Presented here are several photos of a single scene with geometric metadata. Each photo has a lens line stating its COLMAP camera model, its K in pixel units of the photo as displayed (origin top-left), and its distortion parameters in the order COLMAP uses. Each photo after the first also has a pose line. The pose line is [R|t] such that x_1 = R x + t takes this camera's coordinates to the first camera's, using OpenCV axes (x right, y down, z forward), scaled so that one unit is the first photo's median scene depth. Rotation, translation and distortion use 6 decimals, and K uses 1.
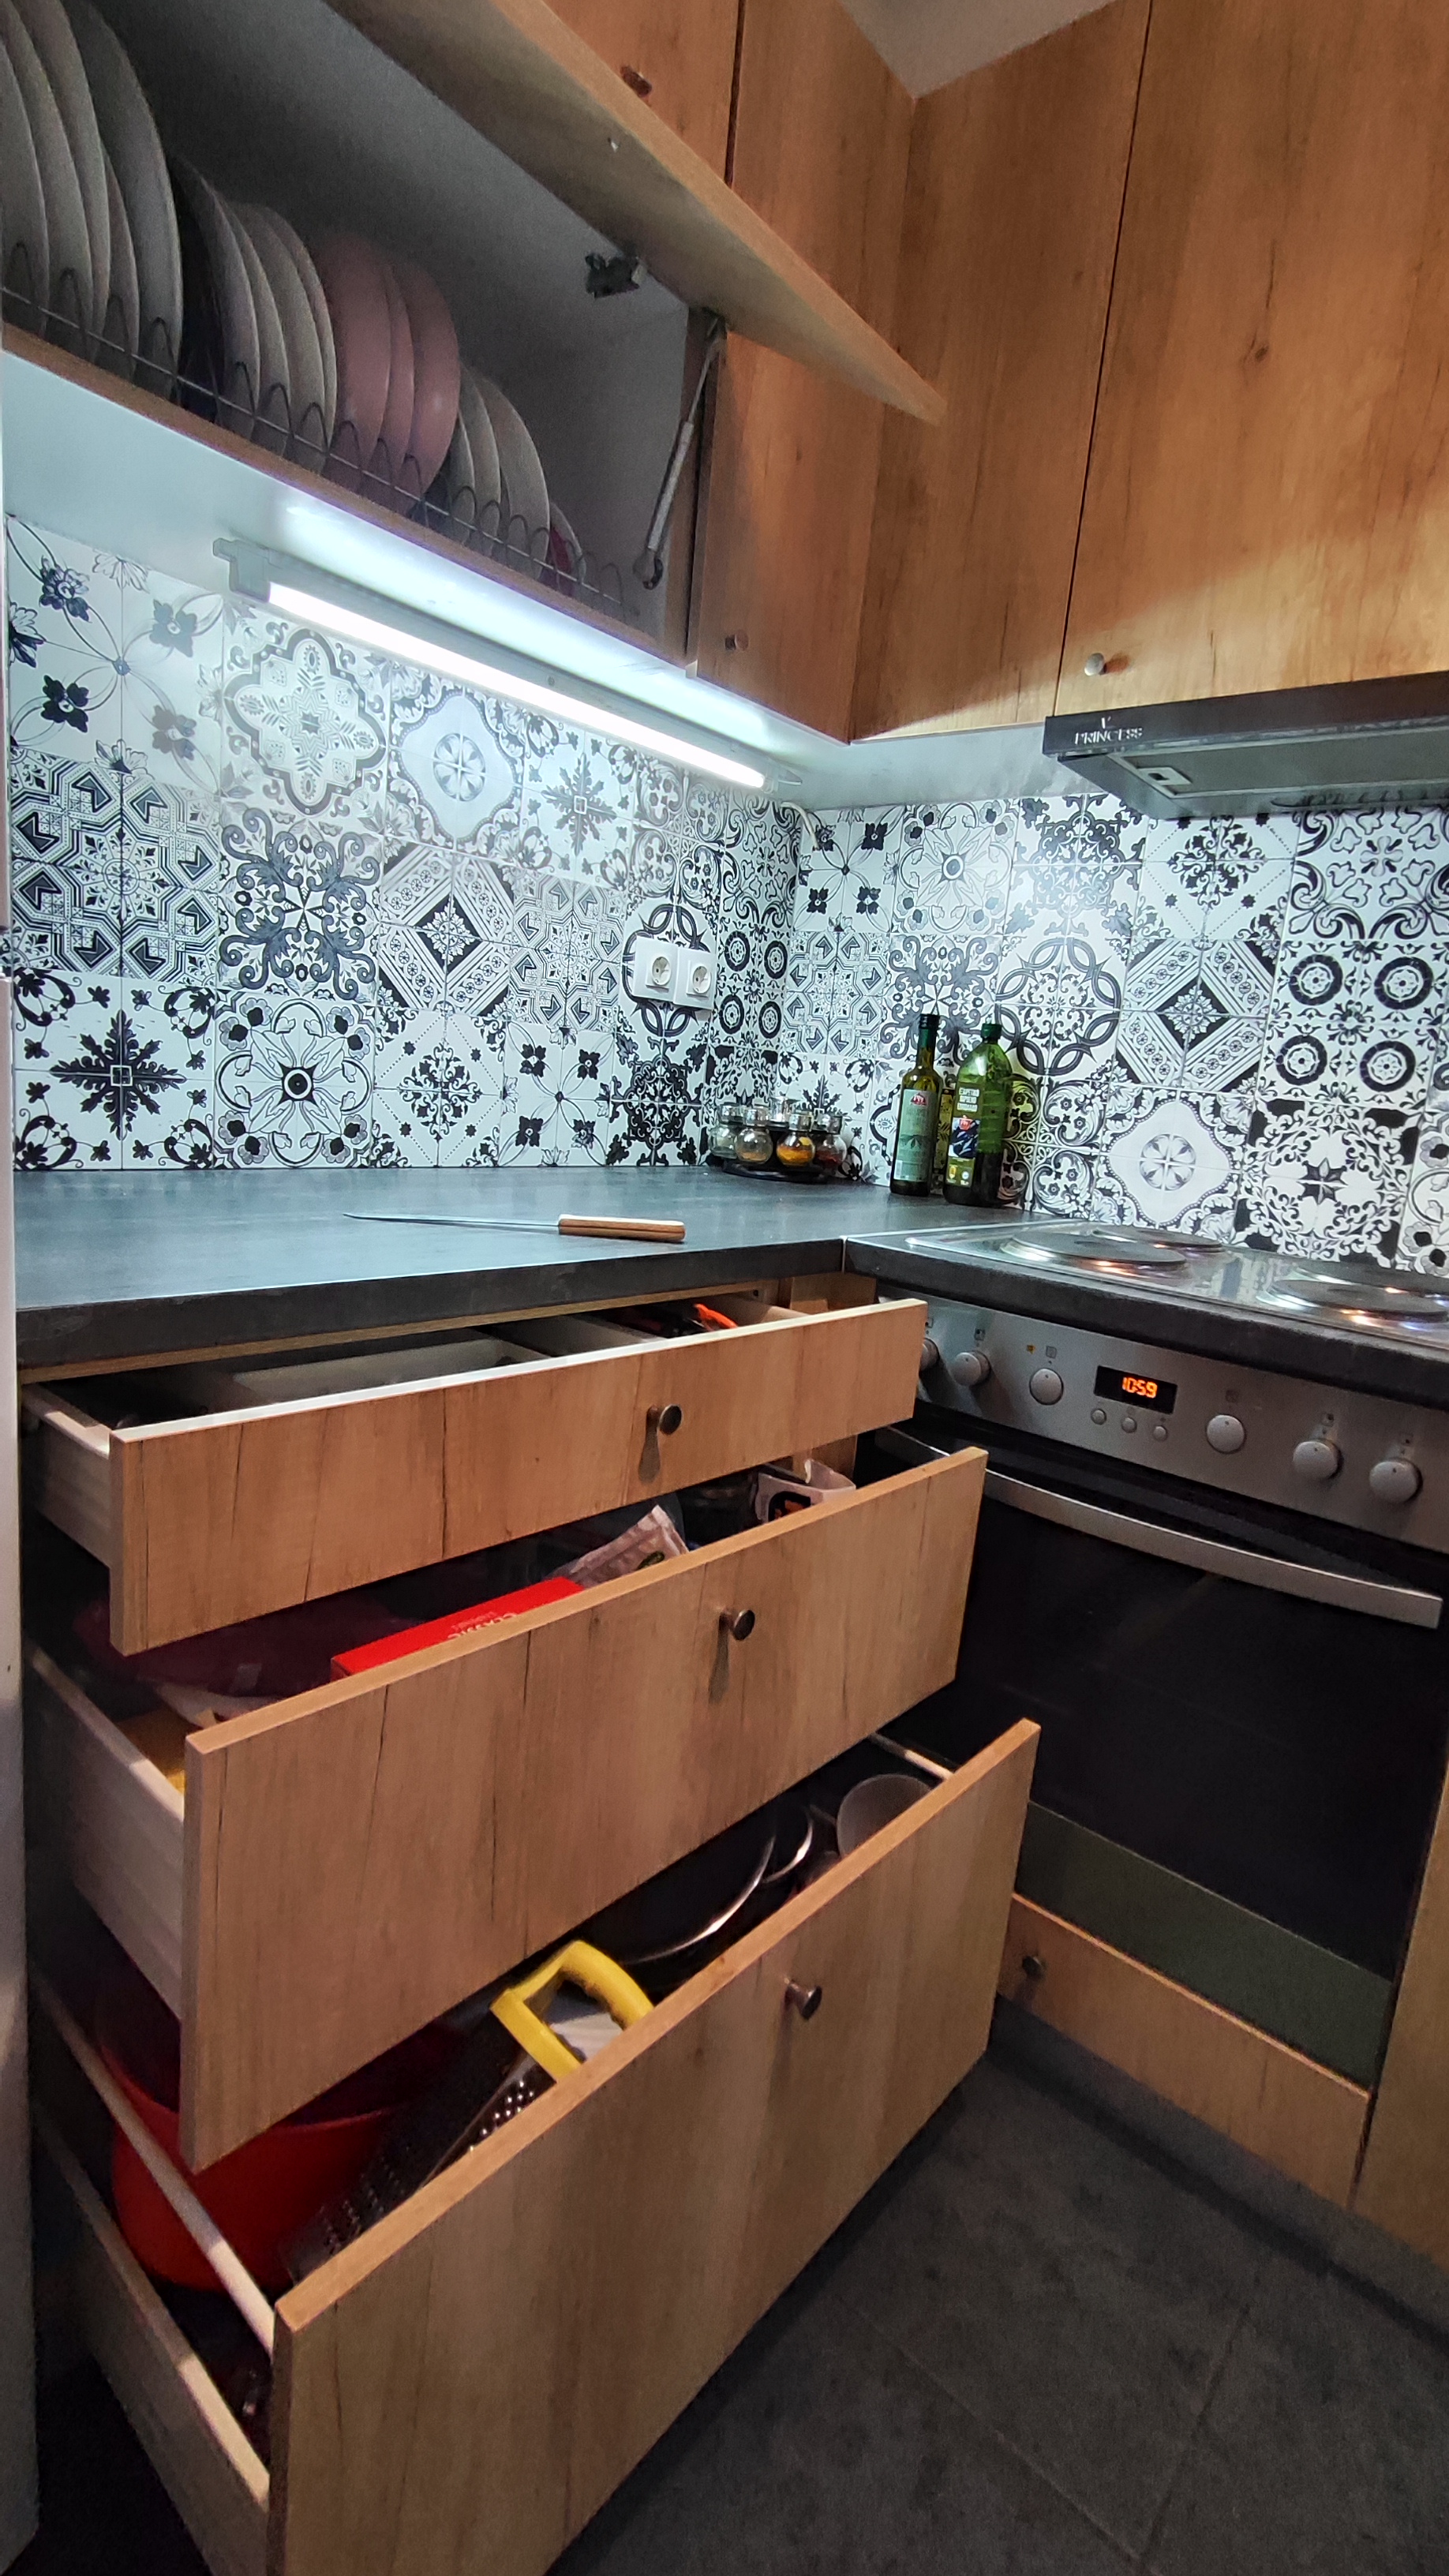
lens RADIAL K [[1173.7, 0, 736.2], [0, 1173.7, 1269.6], [0, 0, 1]] dist [-0.009308, 0.004394]
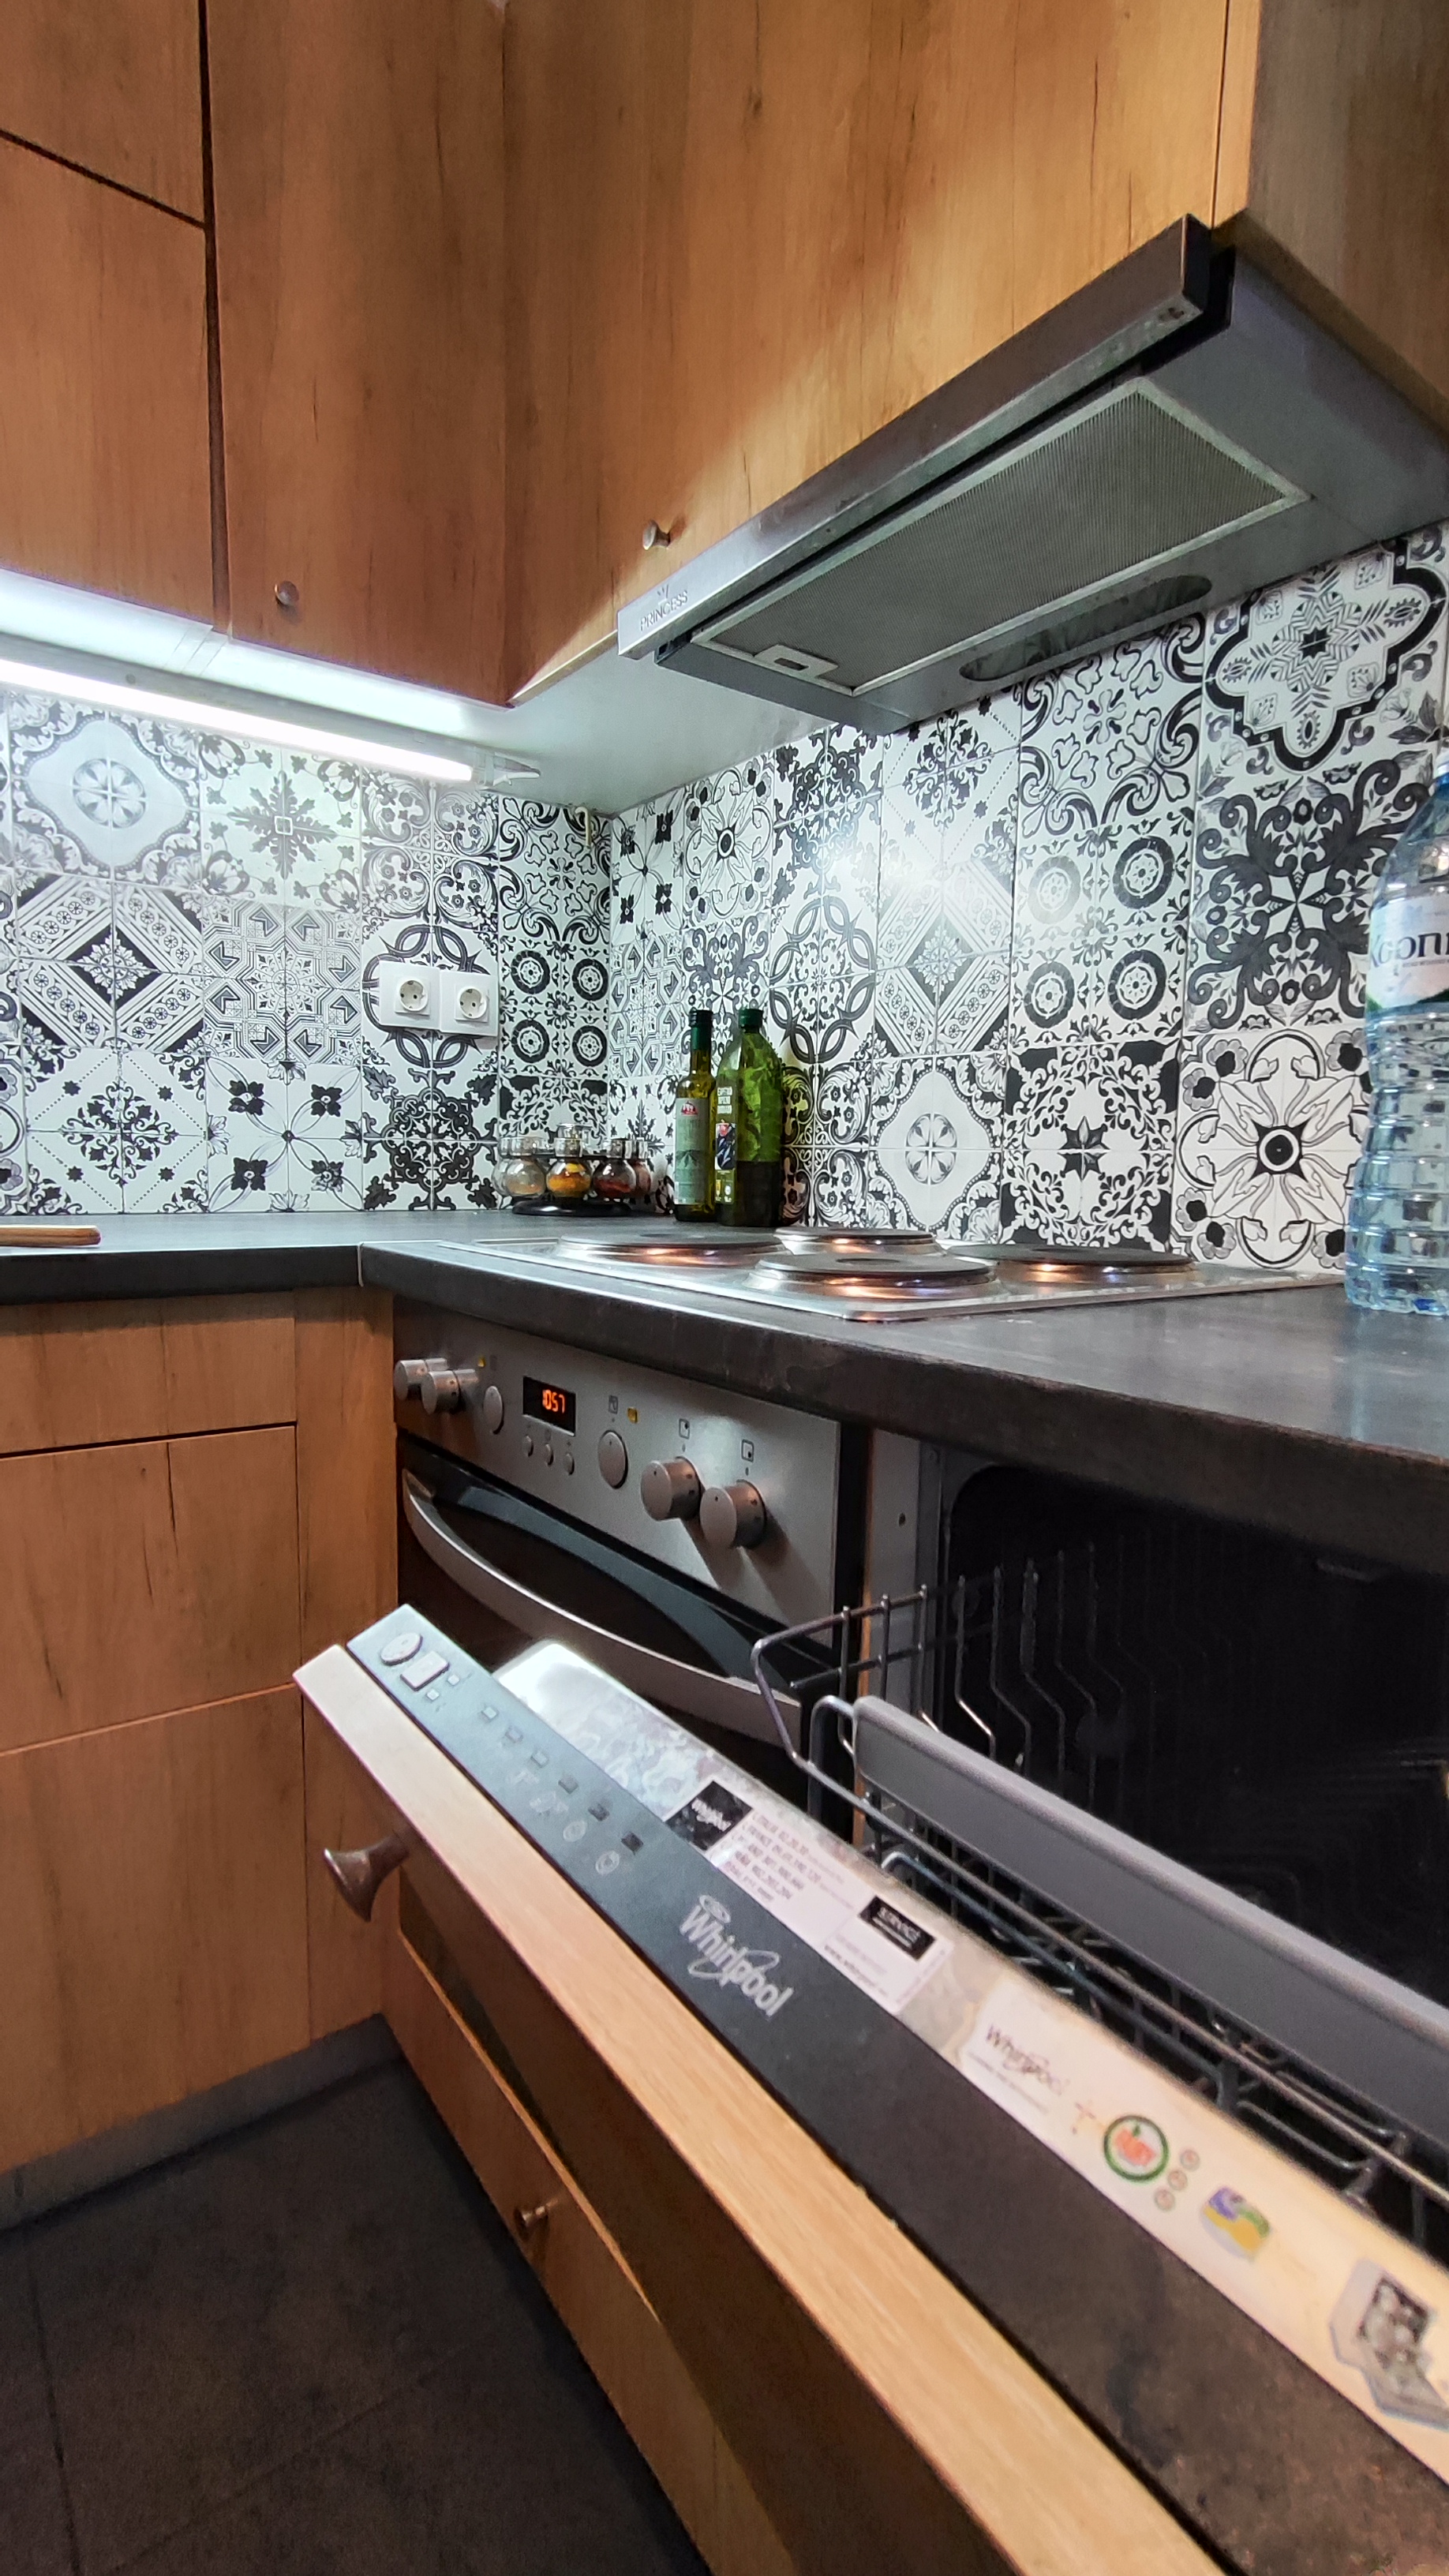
lens RADIAL K [[1183.7, 0, 738.5], [0, 1183.7, 1283.3], [0, 0, 1]] dist [-0.038370, 0.041384]
pose [[0.970492, -0.052896, -0.235260, 0.435902], [0.032259, 0.995354, -0.090720, 0.068201], [0.238966, 0.080454, 0.967689, 0.212144]]
